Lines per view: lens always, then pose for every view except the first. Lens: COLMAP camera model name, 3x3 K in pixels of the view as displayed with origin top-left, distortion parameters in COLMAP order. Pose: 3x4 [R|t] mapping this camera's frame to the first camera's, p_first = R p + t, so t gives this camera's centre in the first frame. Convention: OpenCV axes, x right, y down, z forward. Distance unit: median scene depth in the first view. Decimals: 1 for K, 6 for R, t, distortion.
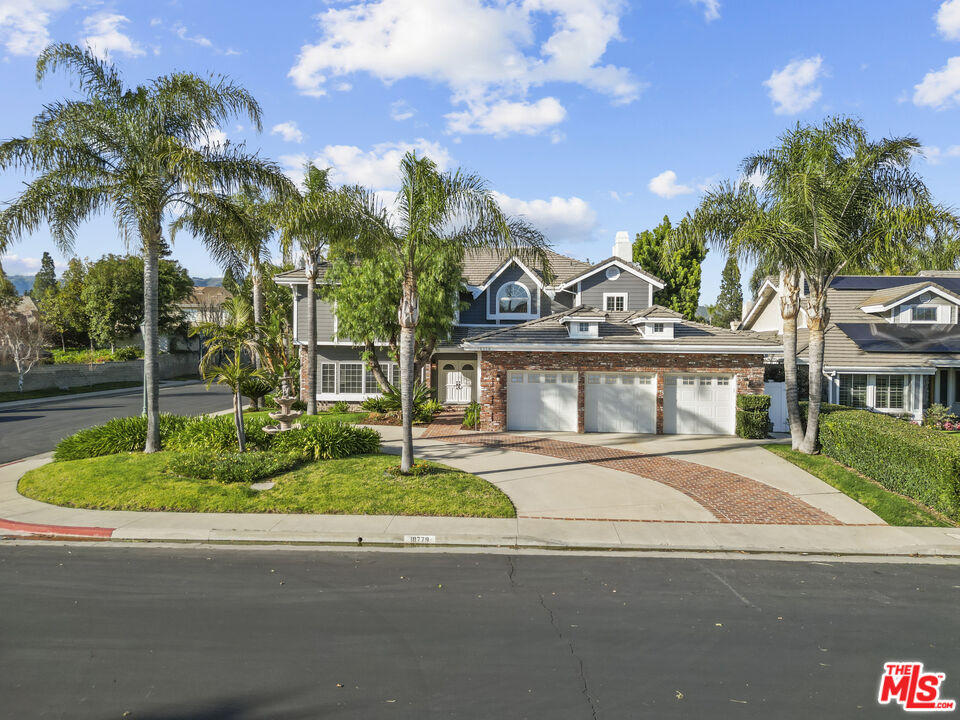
lens RADIAL K [[677.8, 0, 480.0], [0, 677.8, 360.0], [0, 0, 1]] dist [-0.002230, -0.001968]
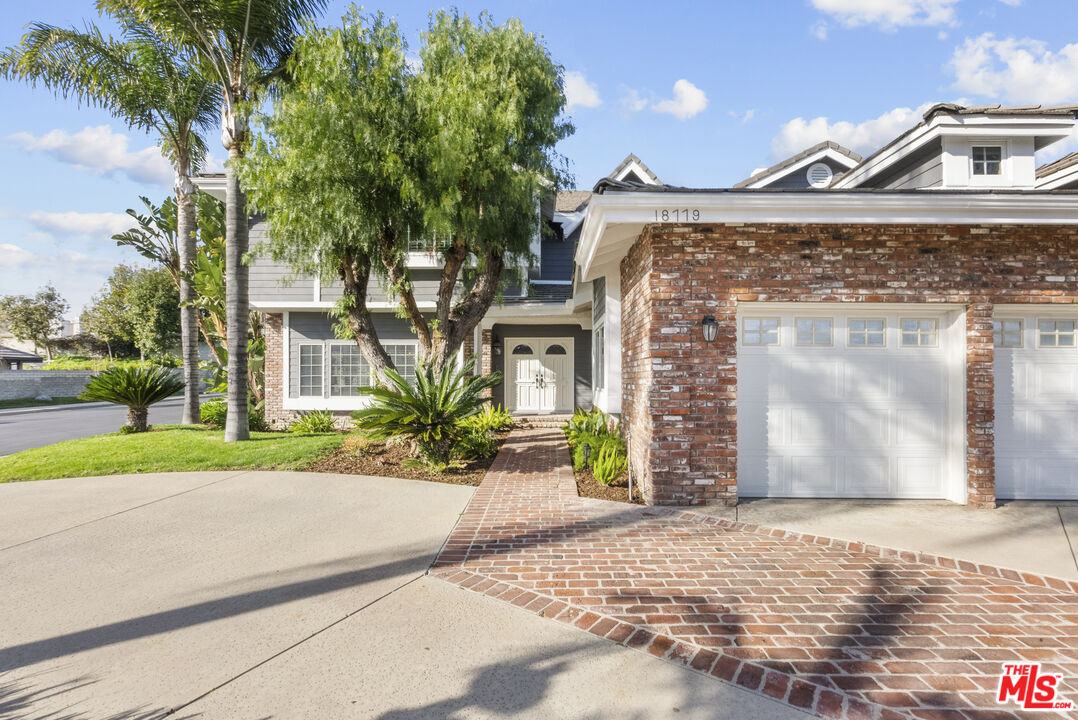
lens RADIAL K [[492.7, 0, 543.5], [0, 492.7, 364.9], [0, 0, 1]] dist [-0.003623, -0.000100]
pose [[0.999631, -0.005673, 0.026552, -0.041422], [0.006502, 0.999491, -0.031237, 0.038230], [-0.026361, 0.031398, 0.999159, 0.608617]]
